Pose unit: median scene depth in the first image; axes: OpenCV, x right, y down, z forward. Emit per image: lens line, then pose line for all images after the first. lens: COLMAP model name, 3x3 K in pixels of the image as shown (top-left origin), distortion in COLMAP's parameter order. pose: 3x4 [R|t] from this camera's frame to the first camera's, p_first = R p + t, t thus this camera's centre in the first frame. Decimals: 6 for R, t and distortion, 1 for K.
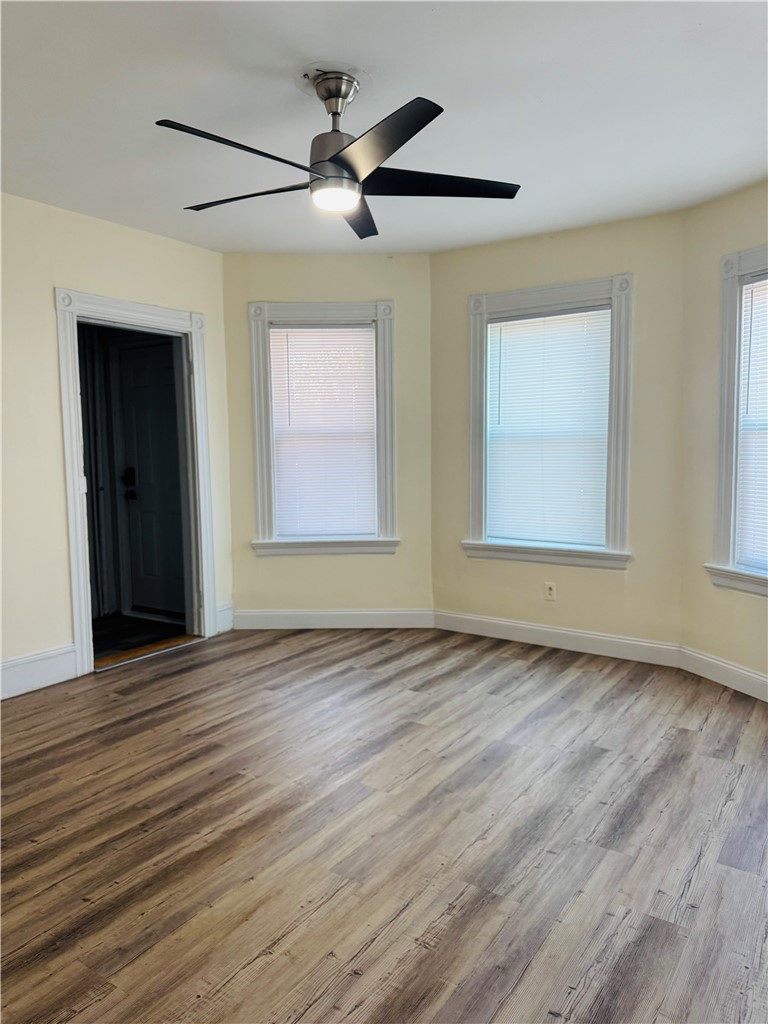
lens RADIAL K [[717.8, 0, 384.0], [0, 717.8, 512.0], [0, 0, 1]] dist [0.066920, -0.077035]
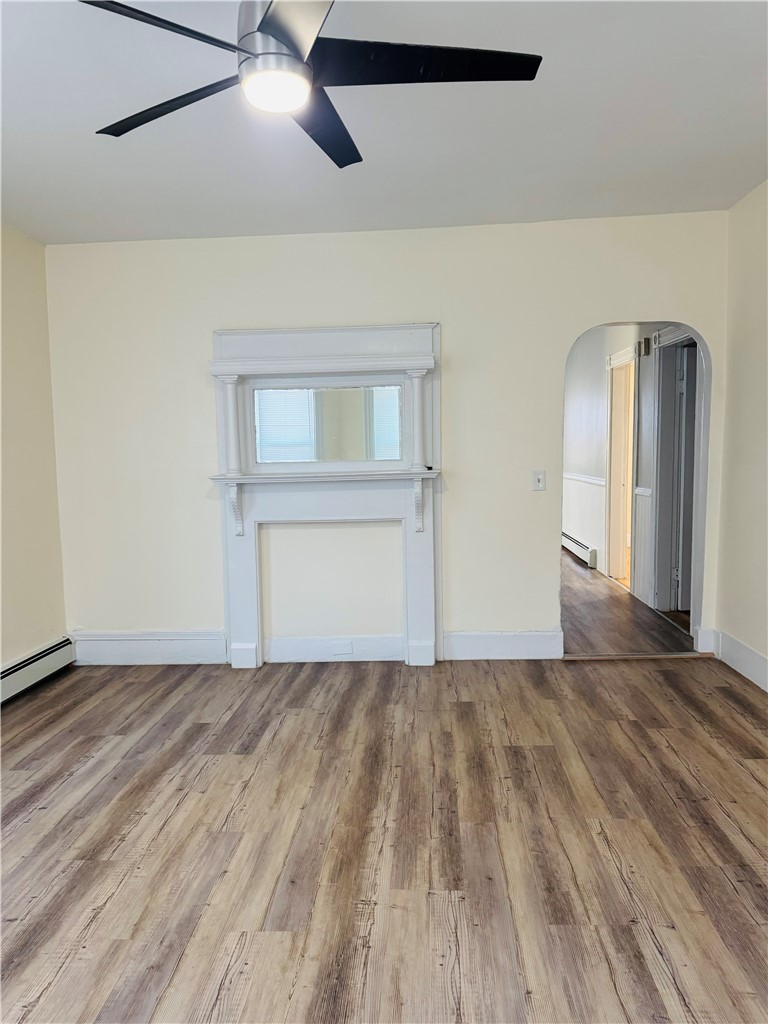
lens RADIAL K [[738.2, 0, 369.3], [0, 738.2, 522.4], [0, 0, 1]] dist [0.072480, -0.075291]
pose [[-0.871269, 0.074039, -0.485189, 0.222411], [-0.017886, 0.983110, 0.182140, -0.138166], [0.490479, 0.167371, -0.855229, 1.625085]]
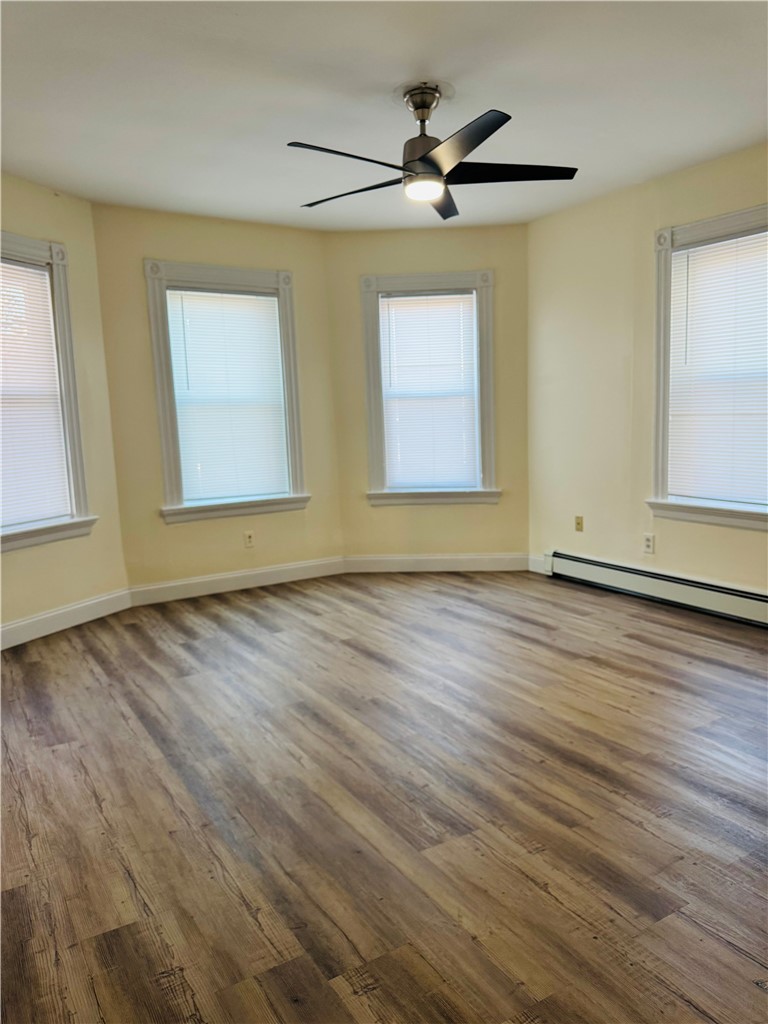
lens RADIAL K [[710.6, 0, 384.0], [0, 710.6, 512.0], [0, 0, 1]] dist [0.108599, -0.130006]
pose [[0.420093, -0.120243, 0.899479, -1.172196], [0.118653, 0.989952, 0.076922, 0.009590], [-0.899690, 0.074412, 0.430139, 0.540421]]
